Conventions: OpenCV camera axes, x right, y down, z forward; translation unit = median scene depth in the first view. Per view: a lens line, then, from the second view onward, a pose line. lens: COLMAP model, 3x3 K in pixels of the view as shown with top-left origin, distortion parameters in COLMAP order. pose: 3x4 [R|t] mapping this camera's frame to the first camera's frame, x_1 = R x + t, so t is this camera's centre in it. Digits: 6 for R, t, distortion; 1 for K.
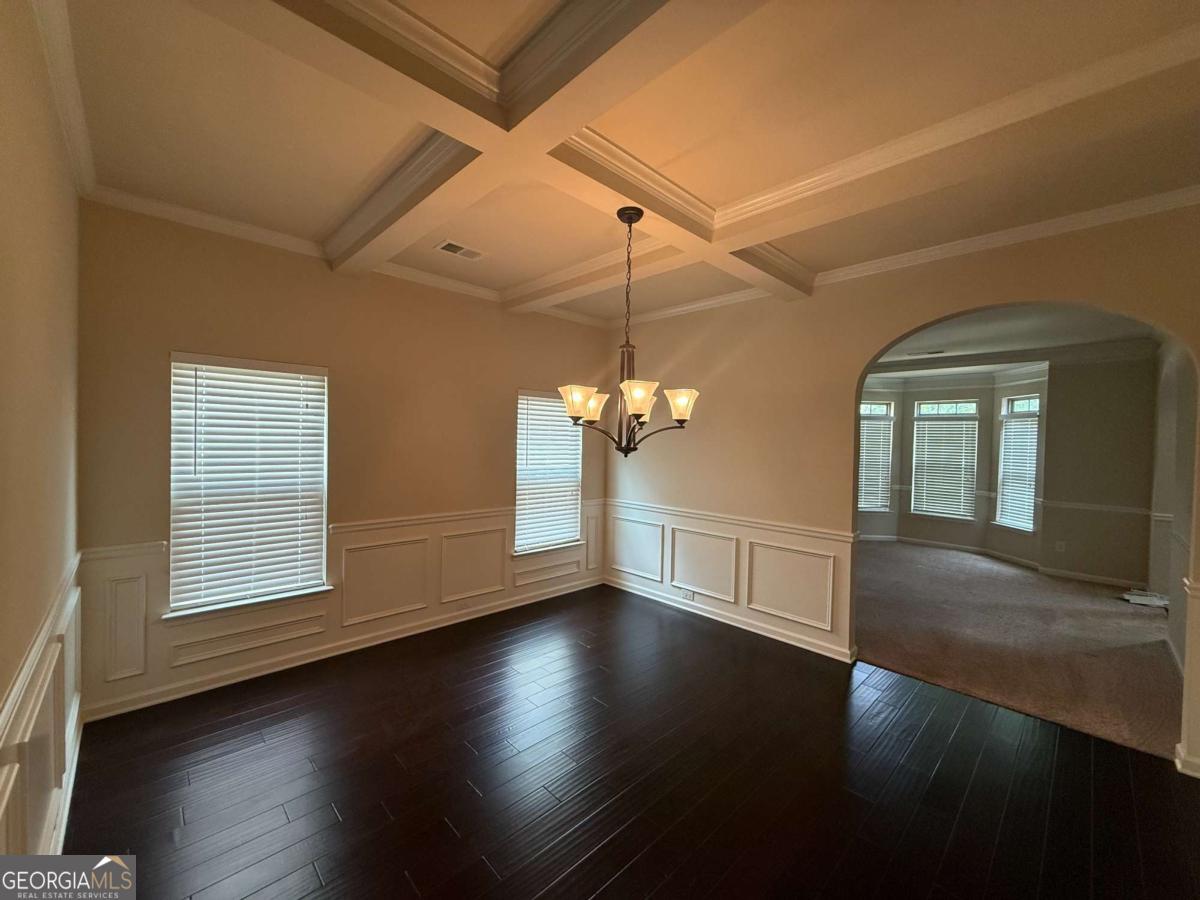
lens RADIAL K [[480.3, 0, 596.8], [0, 480.3, 450.4], [0, 0, 1]] dist [0.001599, 0.000807]
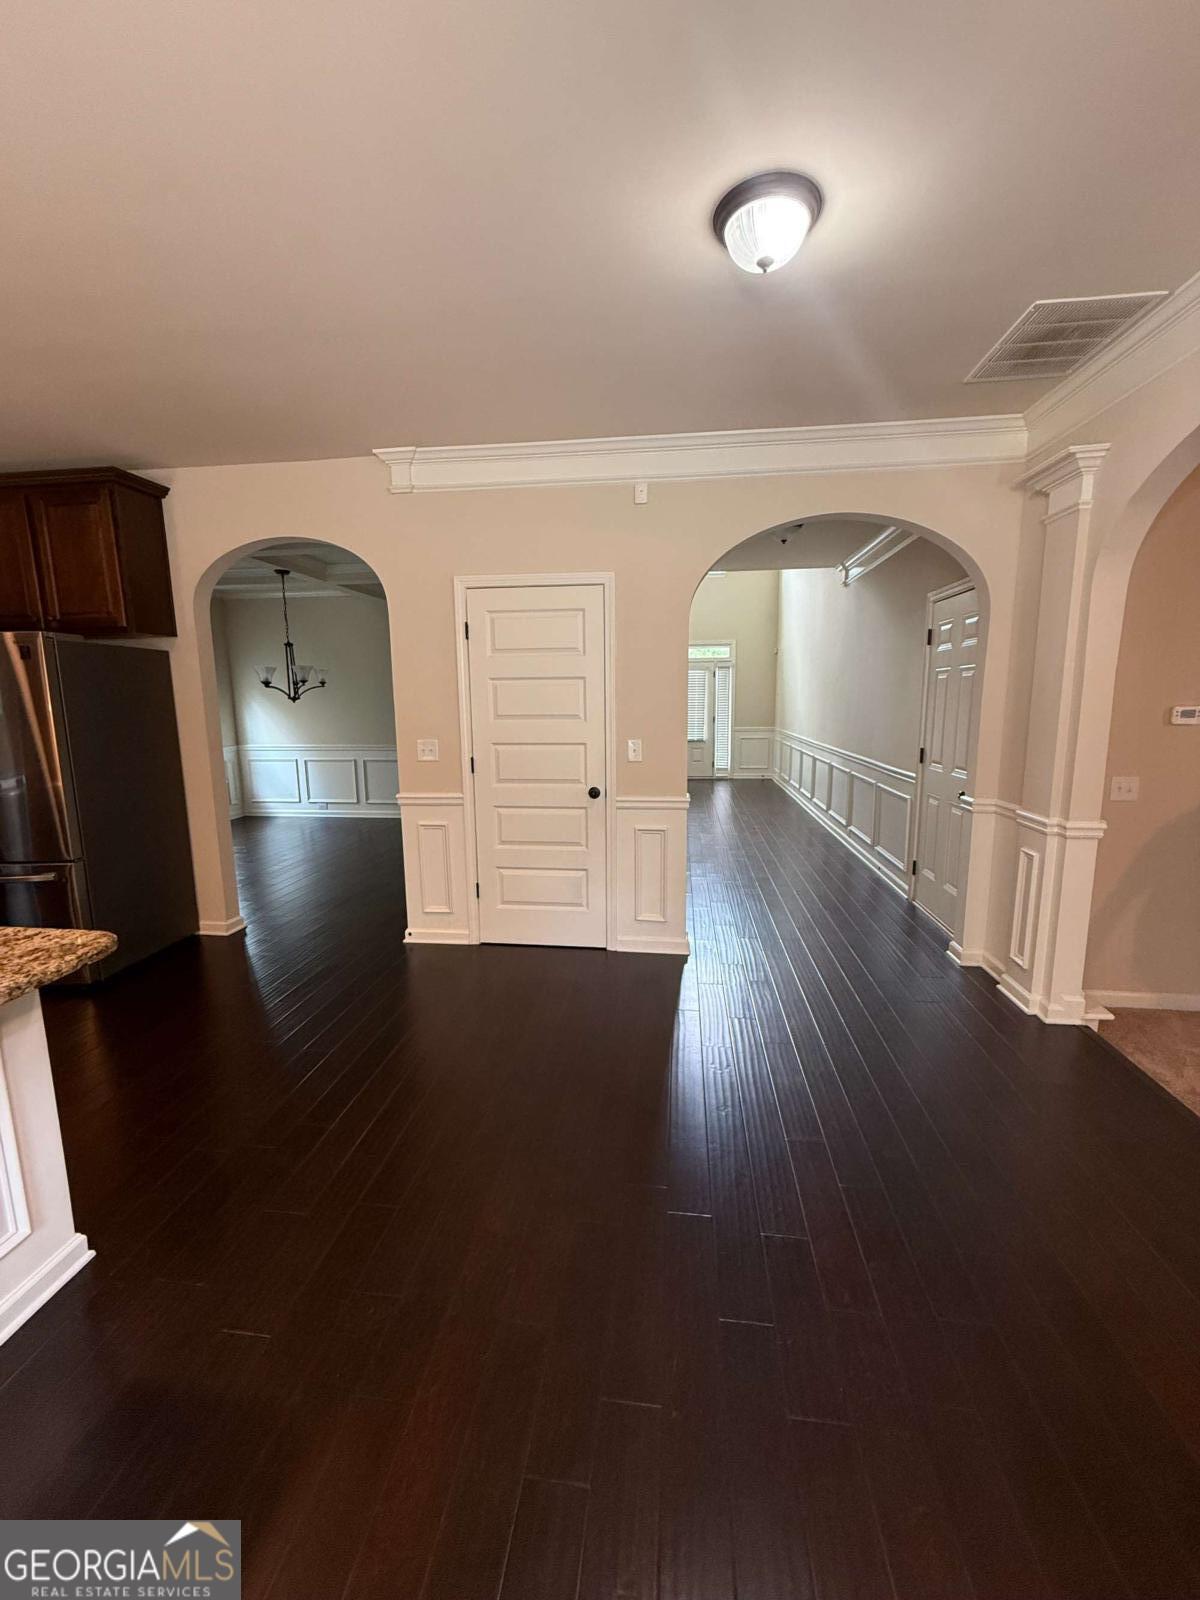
lens RADIAL K [[640.4, 0, 600.1], [0, 640.4, 801.1], [0, 0, 1]] dist [0.001599, 0.000807]
pose [[0.779860, -0.128044, 0.612717, -0.351878], [0.039452, 0.986963, 0.156038, 0.030243], [-0.624709, -0.097515, 0.774745, -1.037840]]
